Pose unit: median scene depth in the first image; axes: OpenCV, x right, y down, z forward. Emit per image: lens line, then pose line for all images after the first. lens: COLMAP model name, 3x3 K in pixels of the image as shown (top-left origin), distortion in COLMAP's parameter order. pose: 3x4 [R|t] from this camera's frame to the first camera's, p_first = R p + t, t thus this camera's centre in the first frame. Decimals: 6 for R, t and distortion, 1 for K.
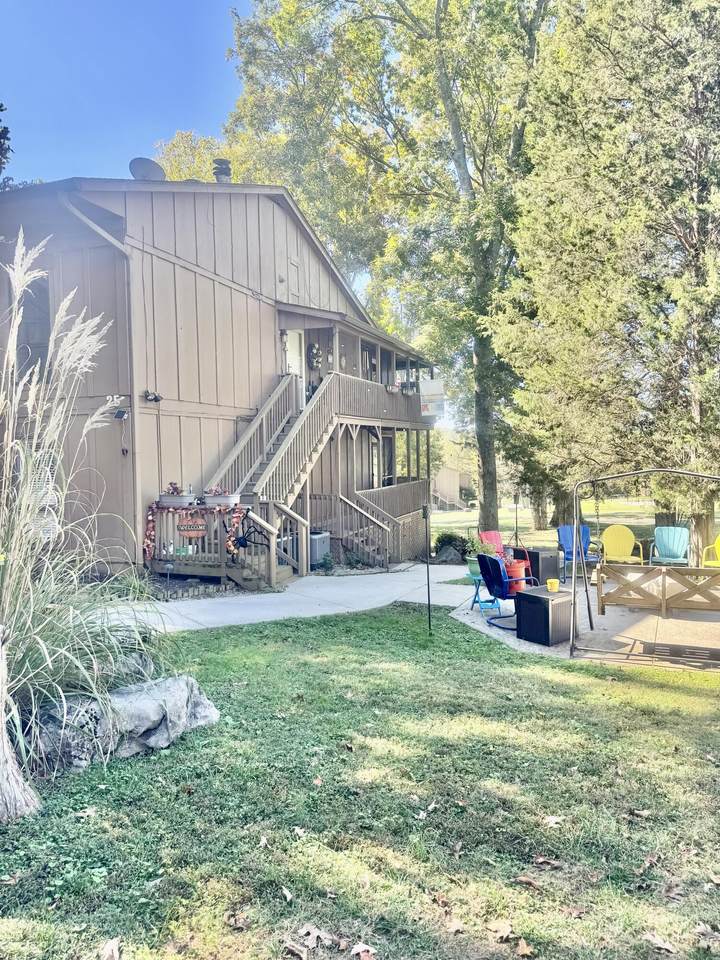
lens RADIAL K [[671.6, 0, 360.1], [0, 671.6, 479.5], [0, 0, 1]] dist [0.006189, 0.003055]
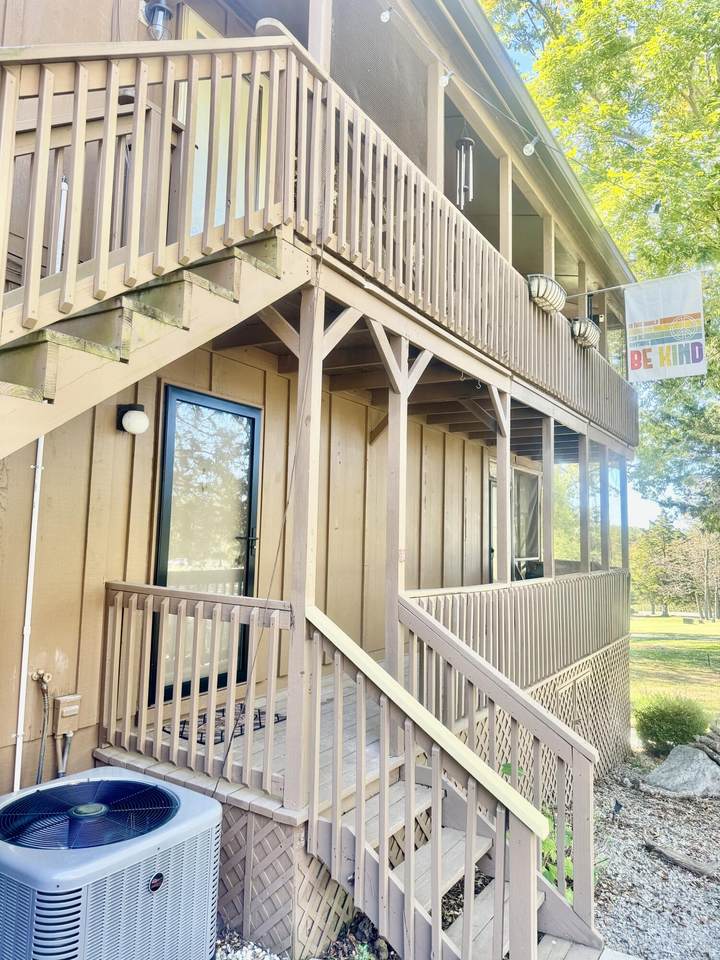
lens RADIAL K [[671.6, 0, 360.1], [0, 671.6, 476.8], [0, 0, 1]] dist [0.006189, 0.003055]
pose [[0.978860, 0.015149, -0.203972, 0.026220], [-0.046038, 0.987982, -0.147555, 0.011630], [0.199285, 0.153826, 0.967793, 0.643679]]
